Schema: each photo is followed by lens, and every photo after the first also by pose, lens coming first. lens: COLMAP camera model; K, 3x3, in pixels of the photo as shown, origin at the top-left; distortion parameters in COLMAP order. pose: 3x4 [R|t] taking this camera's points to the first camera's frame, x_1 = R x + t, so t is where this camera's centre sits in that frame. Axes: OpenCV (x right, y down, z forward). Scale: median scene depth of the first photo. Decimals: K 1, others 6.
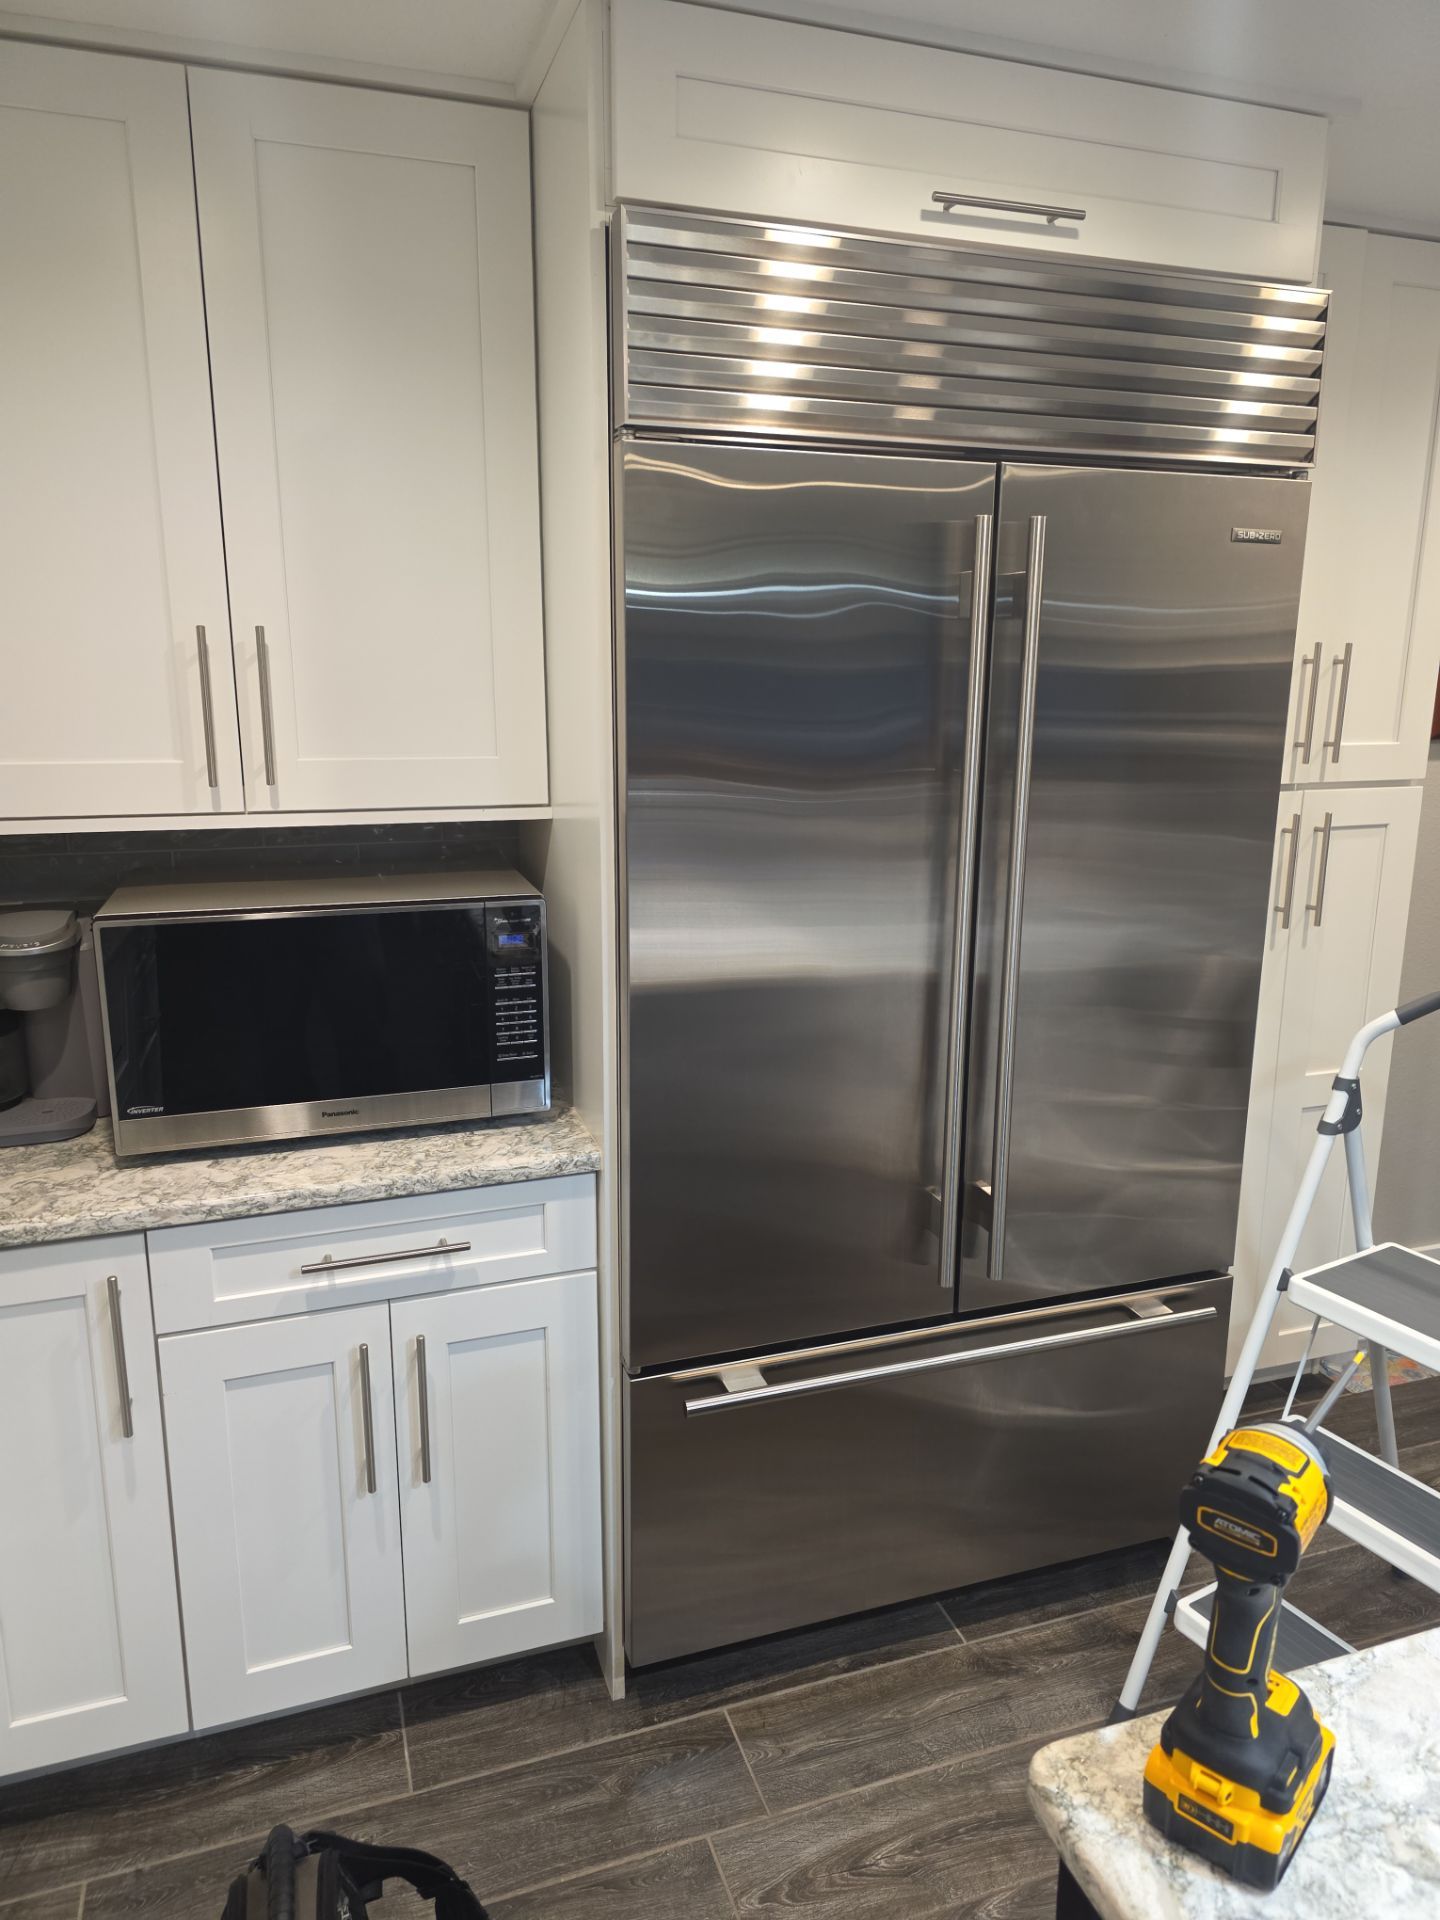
lens RADIAL K [[1310.9, 0, 721.3], [0, 1310.9, 955.7], [0, 0, 1]] dist [0.036740, -0.031779]
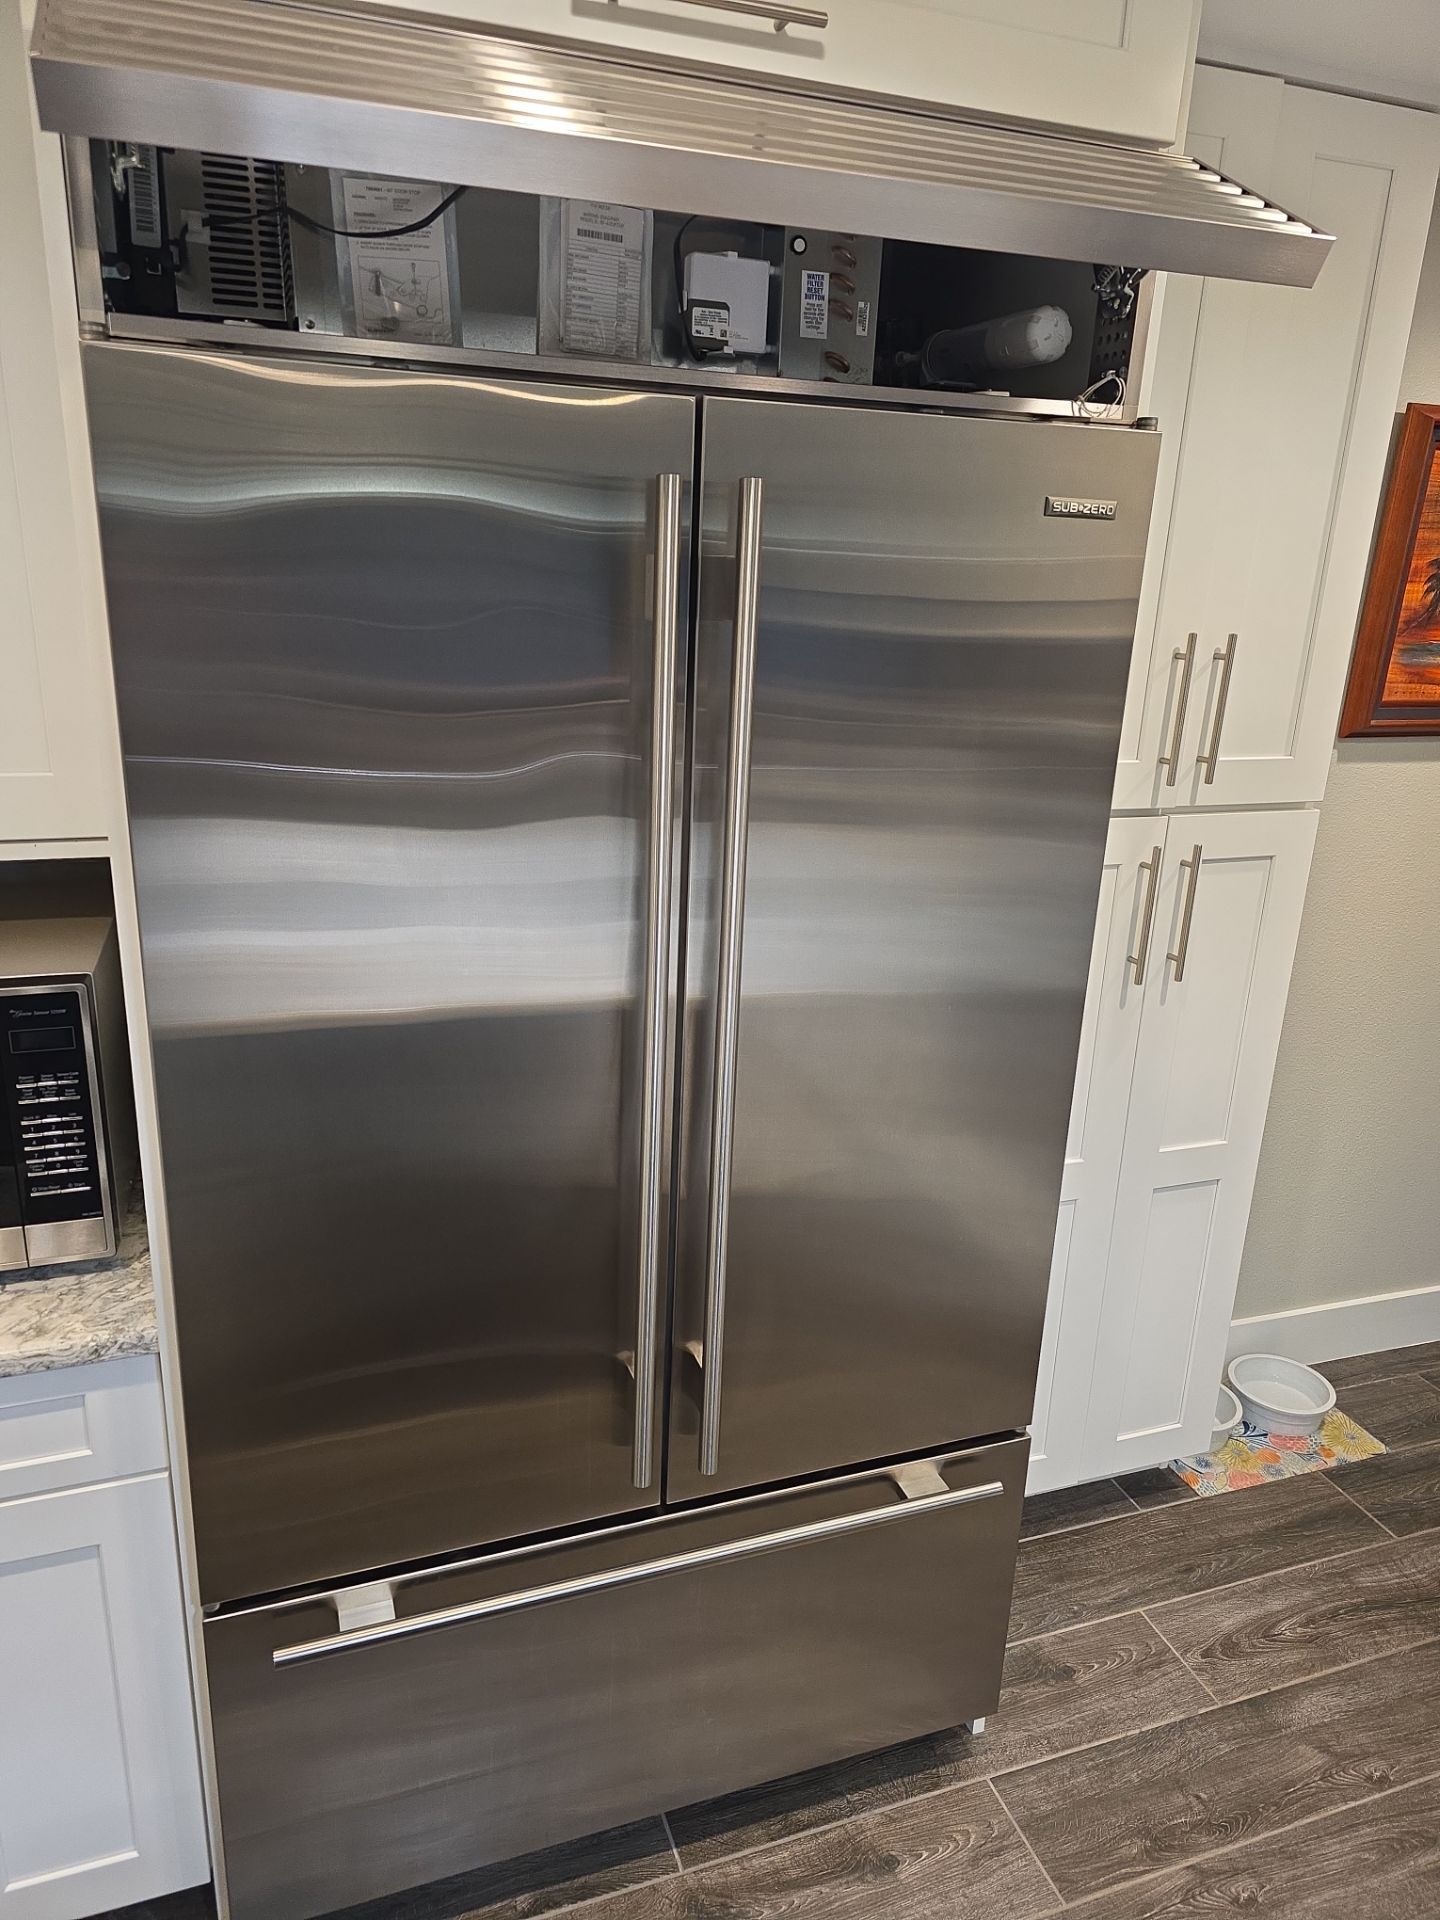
lens RADIAL K [[1310.9, 0, 712.8], [0, 1310.9, 965.6], [0, 0, 1]] dist [0.036740, -0.031779]
pose [[0.999378, 0.026516, 0.023268, 0.173695], [-0.028418, 0.995922, 0.085627, -0.111686], [-0.020902, -0.086235, 0.996056, 0.235642]]
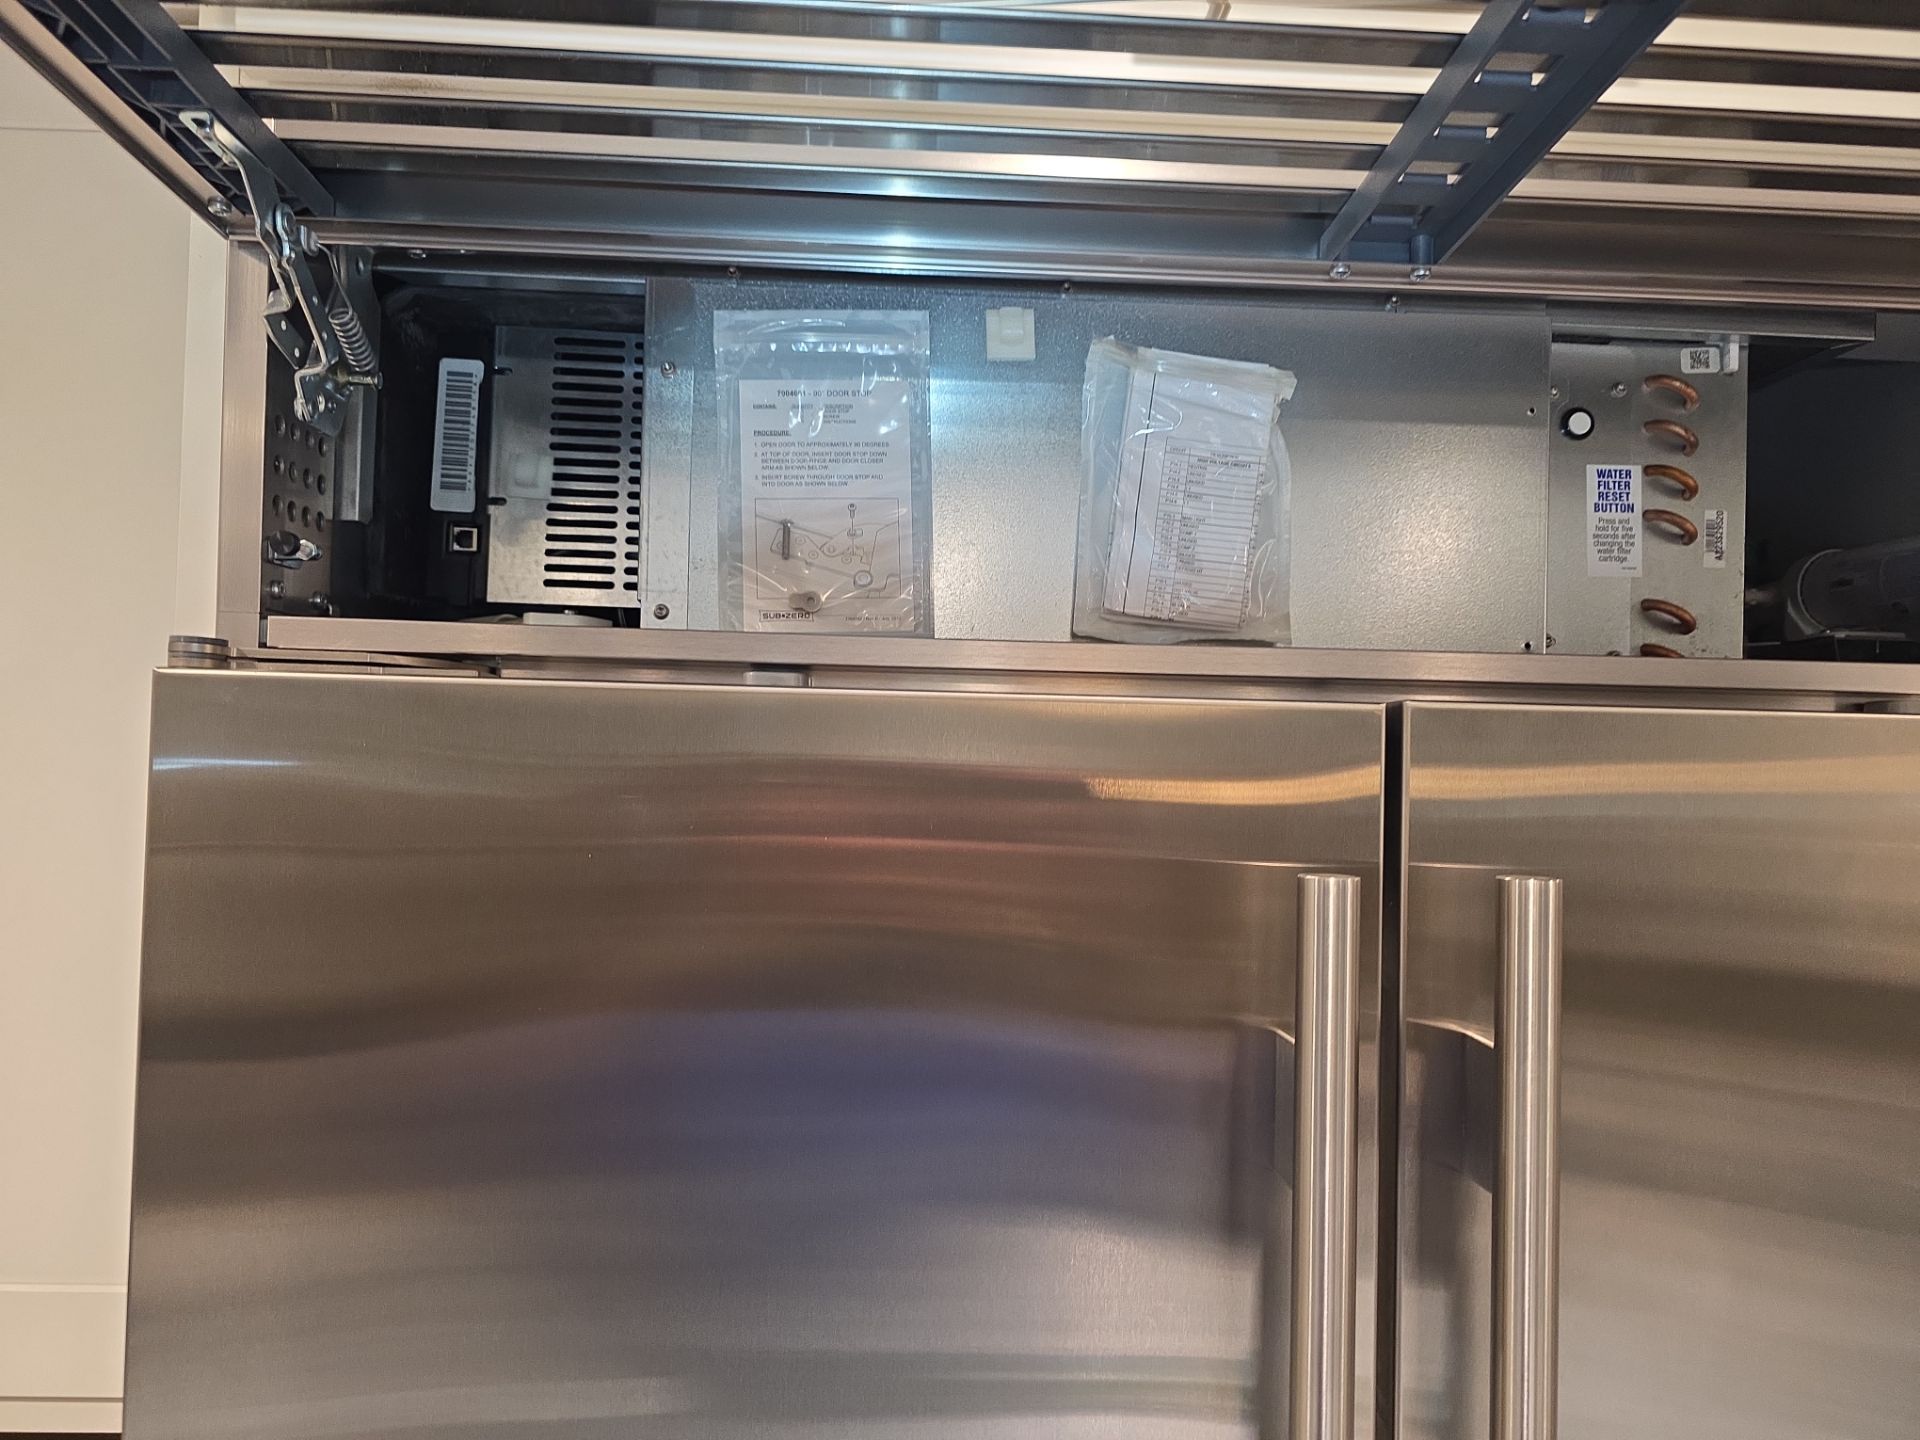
lens RADIAL K [[1310.9, 0, 961.9], [0, 1310.9, 724.2], [0, 0, 1]] dist [0.036740, -0.031779]
pose [[0.957652, 0.007626, -0.287827, 0.167072], [-0.078973, 0.968269, -0.237103, -0.234262], [0.276886, 0.249792, 0.927868, 0.554489]]
